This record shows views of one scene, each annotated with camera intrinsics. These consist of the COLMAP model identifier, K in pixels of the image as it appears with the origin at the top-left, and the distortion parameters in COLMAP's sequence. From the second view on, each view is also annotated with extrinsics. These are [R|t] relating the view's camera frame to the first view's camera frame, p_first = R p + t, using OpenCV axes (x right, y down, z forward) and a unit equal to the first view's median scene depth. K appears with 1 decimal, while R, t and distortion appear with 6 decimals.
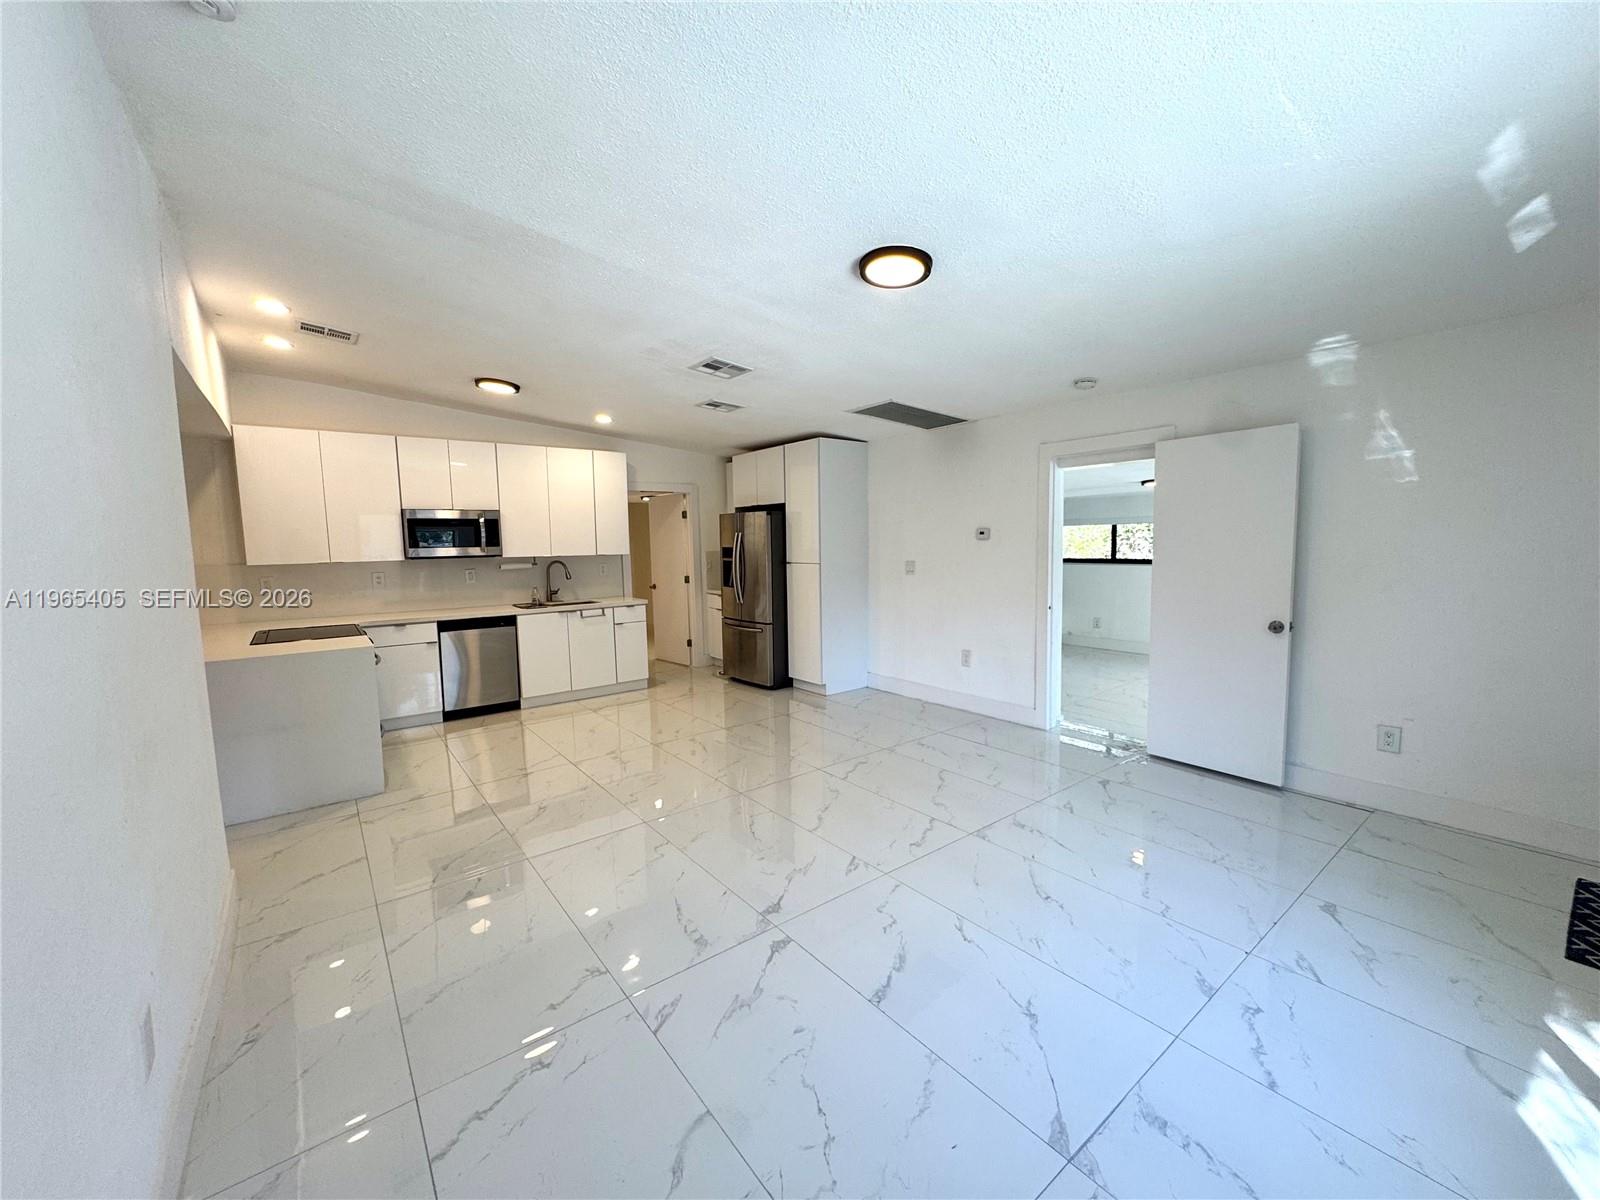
lens RADIAL K [[641.5, 0, 806.5], [0, 641.5, 606.2], [0, 0, 1]] dist [-0.001415, 0.000227]
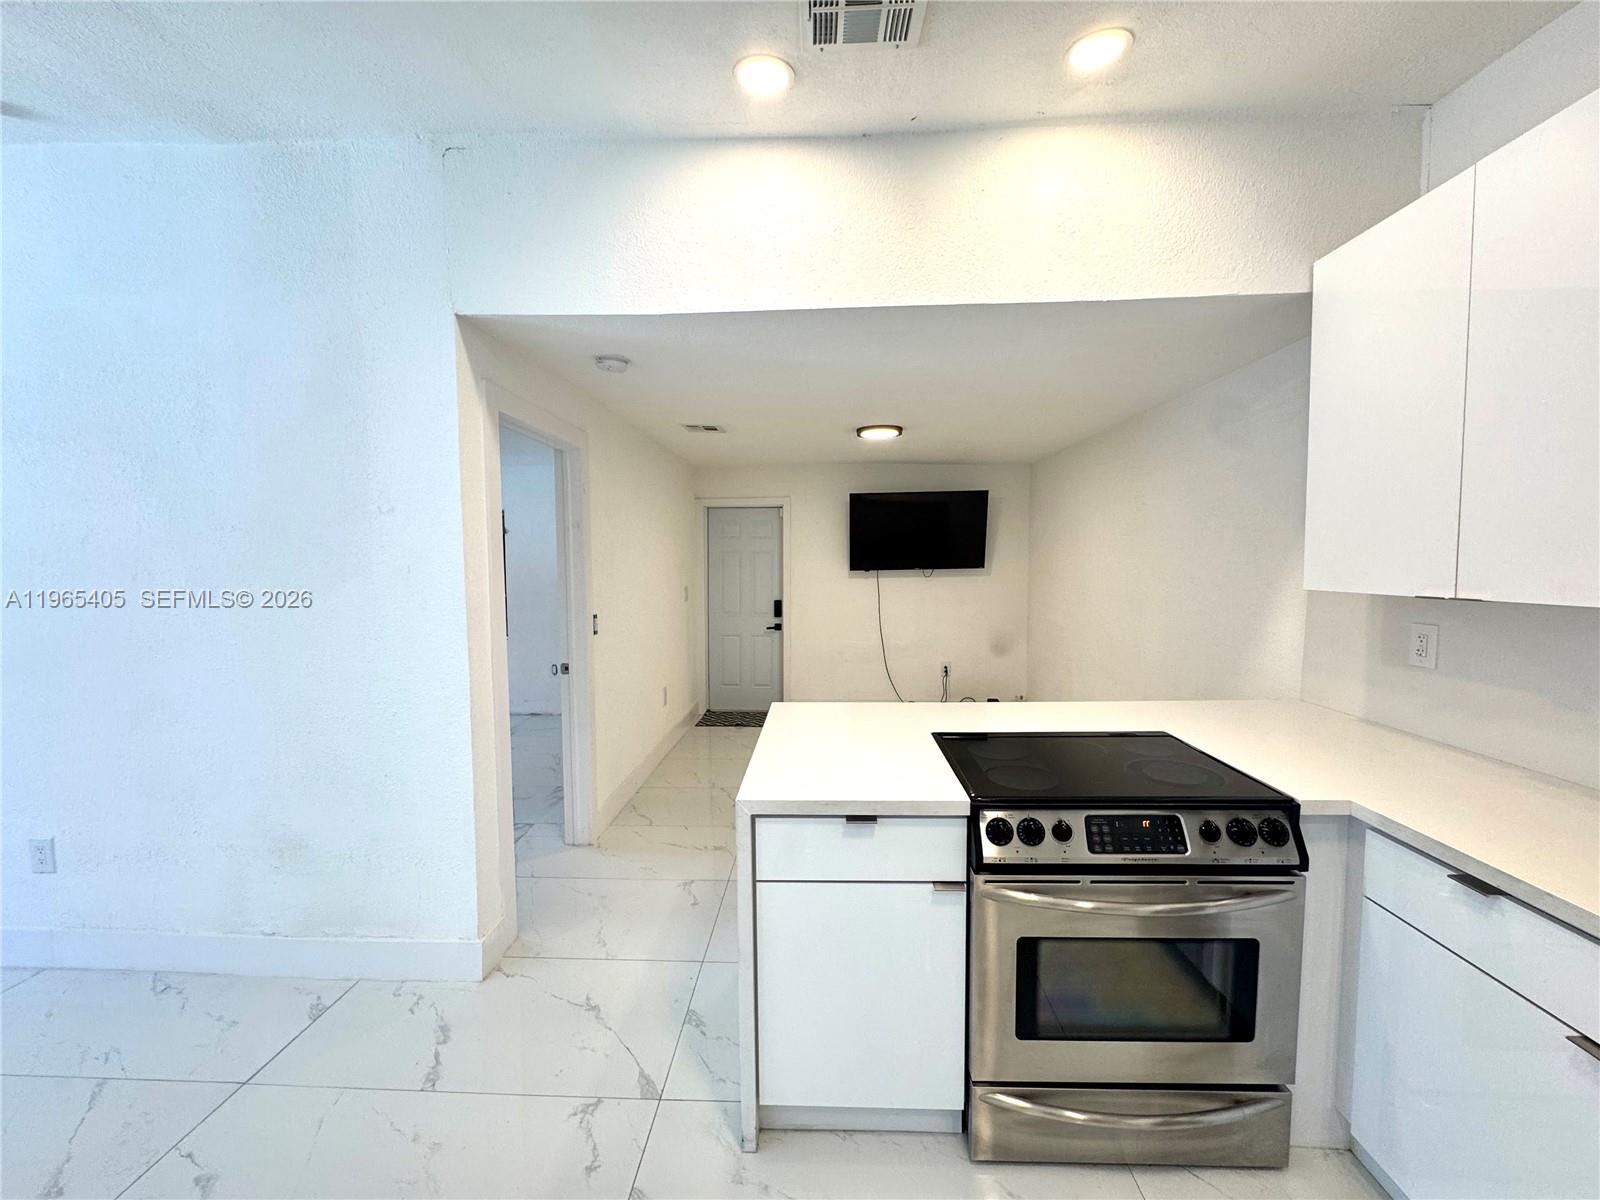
lens RADIAL K [[641.5, 0, 801.5], [0, 641.5, 599.2], [0, 0, 1]] dist [-0.001415, 0.000227]
pose [[-0.647270, 0.069567, -0.759080, -0.247413], [-0.062517, 0.987627, 0.143820, -0.074989], [0.759693, 0.140546, -0.634913, 0.774464]]
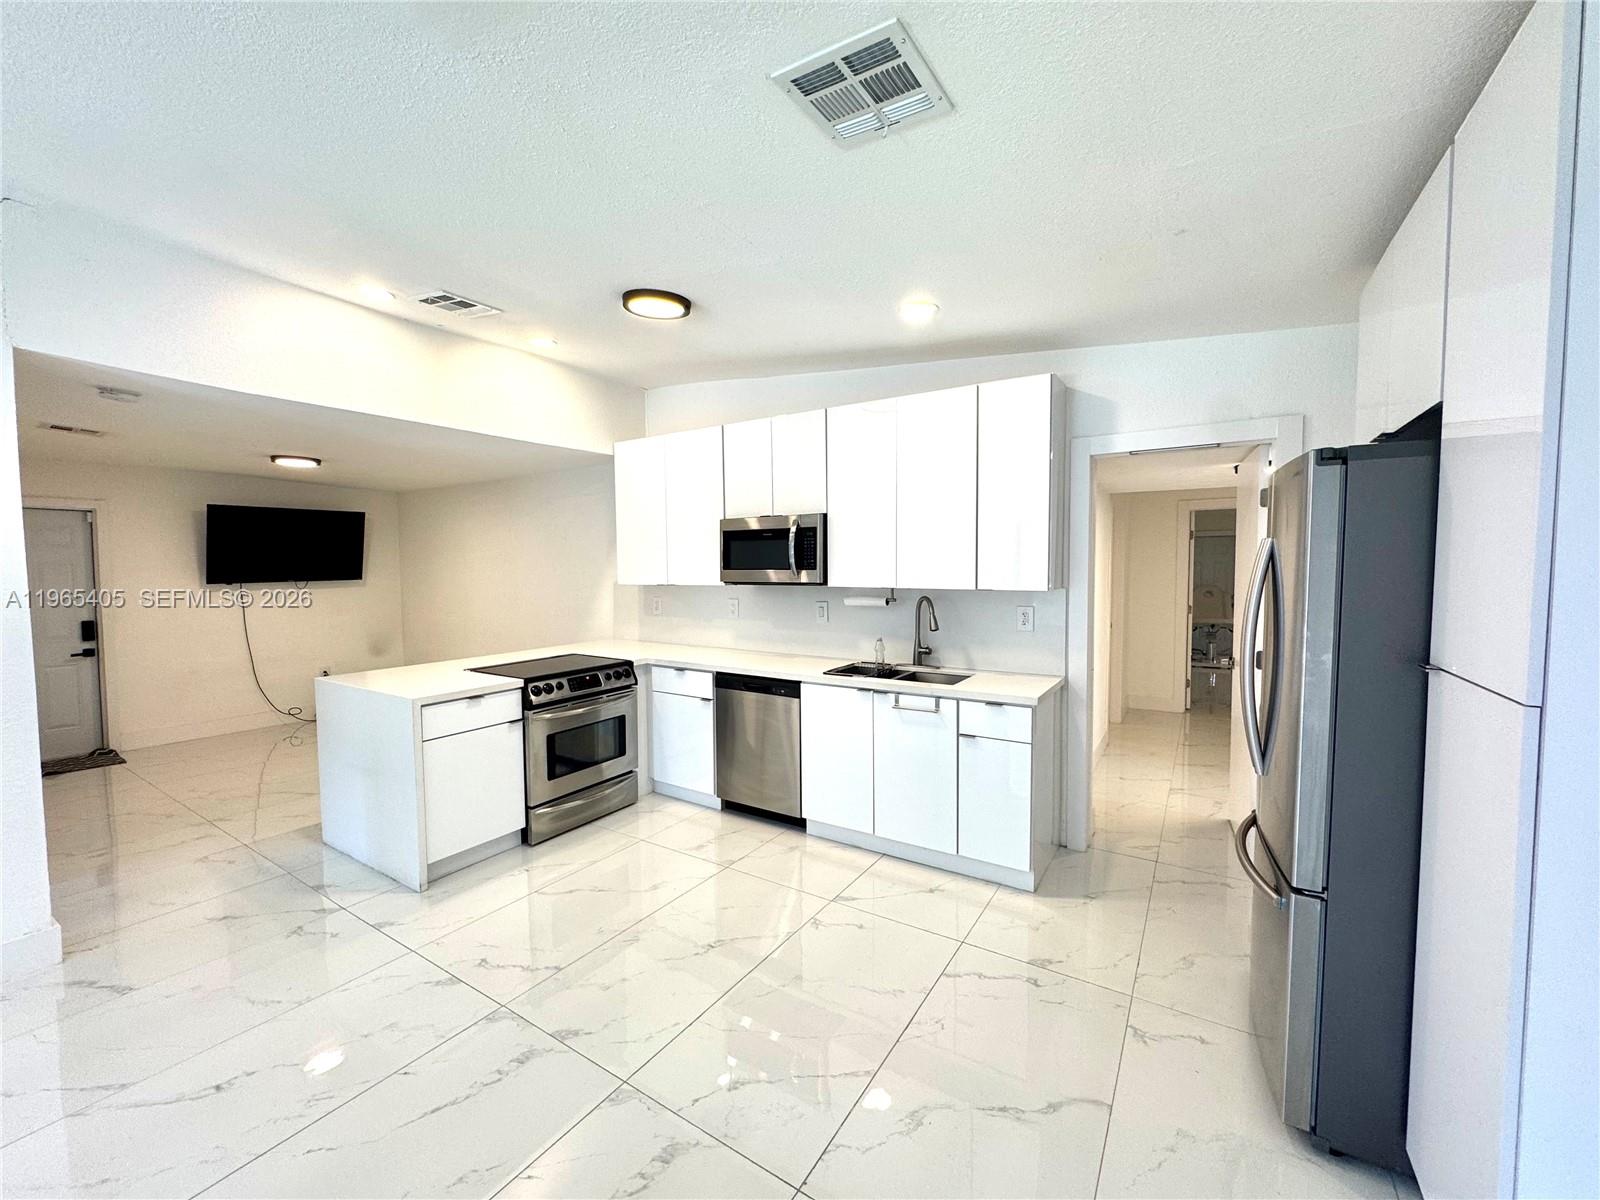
lens RADIAL K [[641.5, 0, 799.6], [0, 641.5, 602.2], [0, 0, 1]] dist [-0.001415, 0.000227]
pose [[0.324950, 0.067493, -0.943320, 0.109844], [-0.099118, 0.994387, 0.037003, -0.076334], [0.940523, 0.081476, 0.329816, 0.715079]]
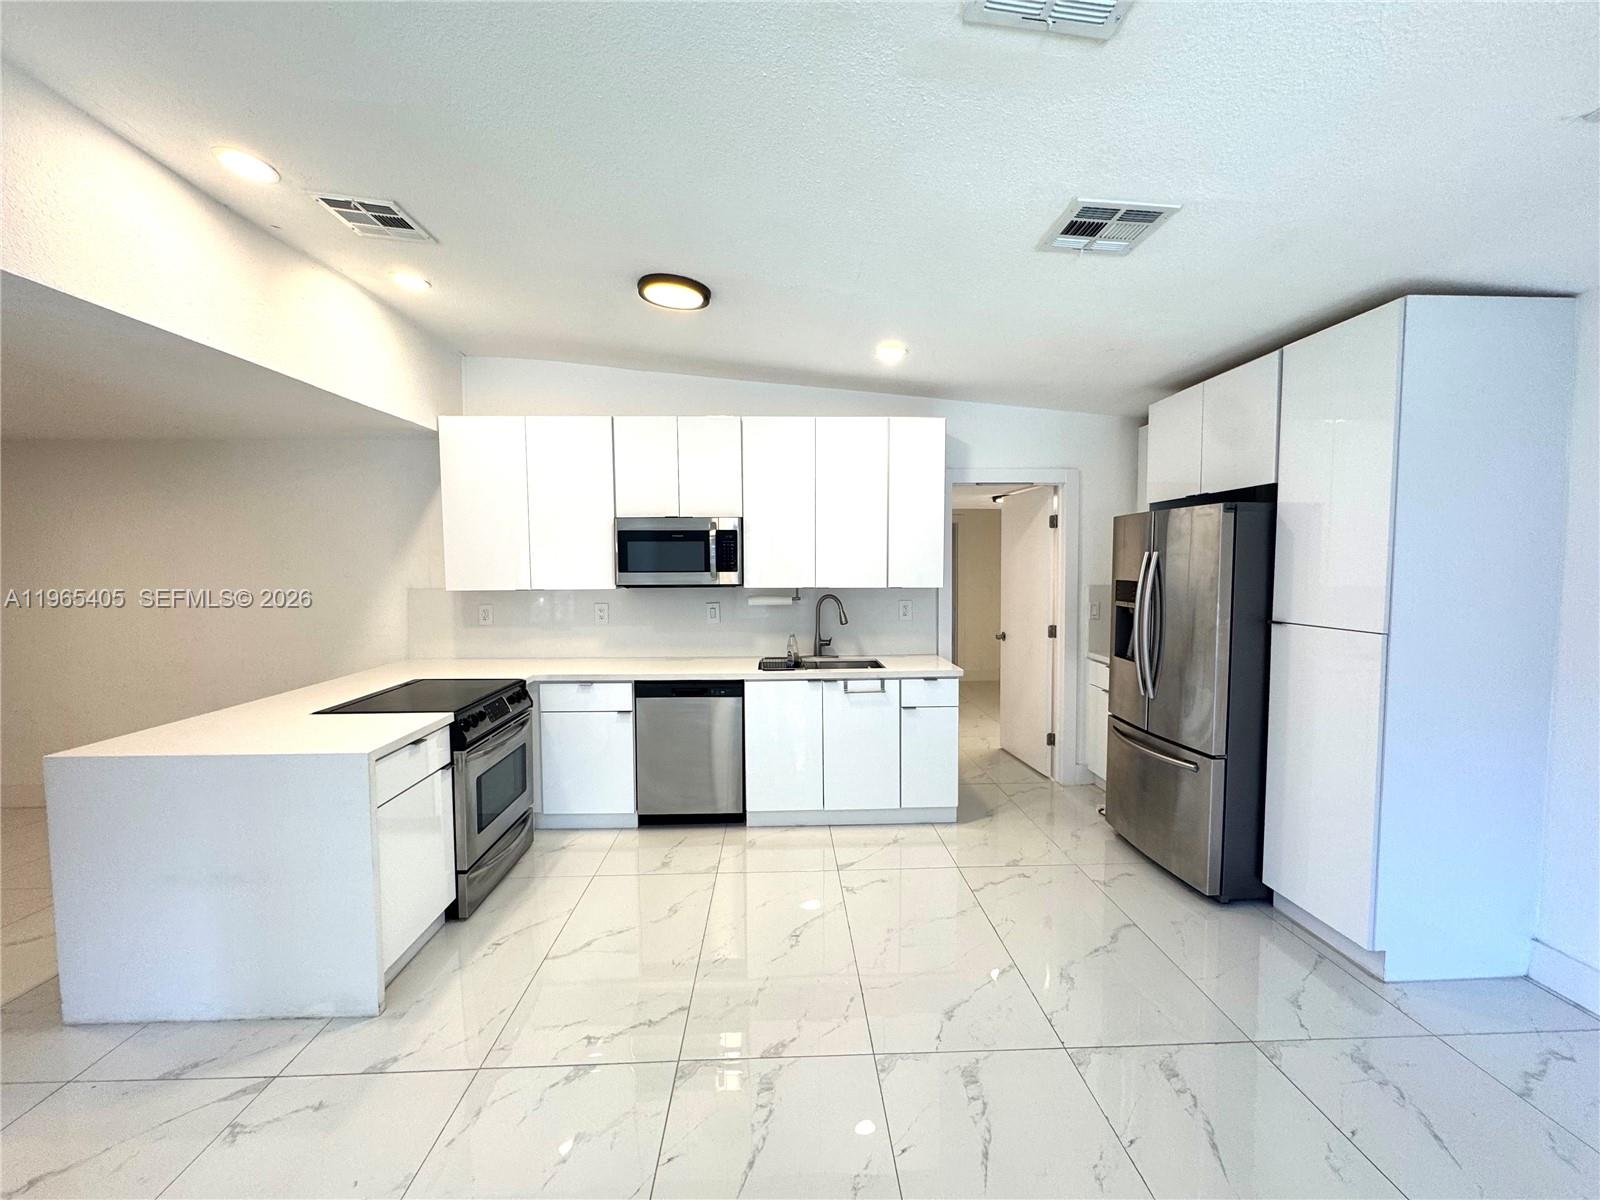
lens RADIAL K [[641.5, 0, 800.8], [0, 641.5, 602.3], [0, 0, 1]] dist [-0.001415, 0.000227]
pose [[0.807781, 0.048008, -0.587524, -0.034796], [-0.070014, 0.997437, -0.014759, -0.052040], [0.585310, 0.053057, 0.809072, 0.466794]]
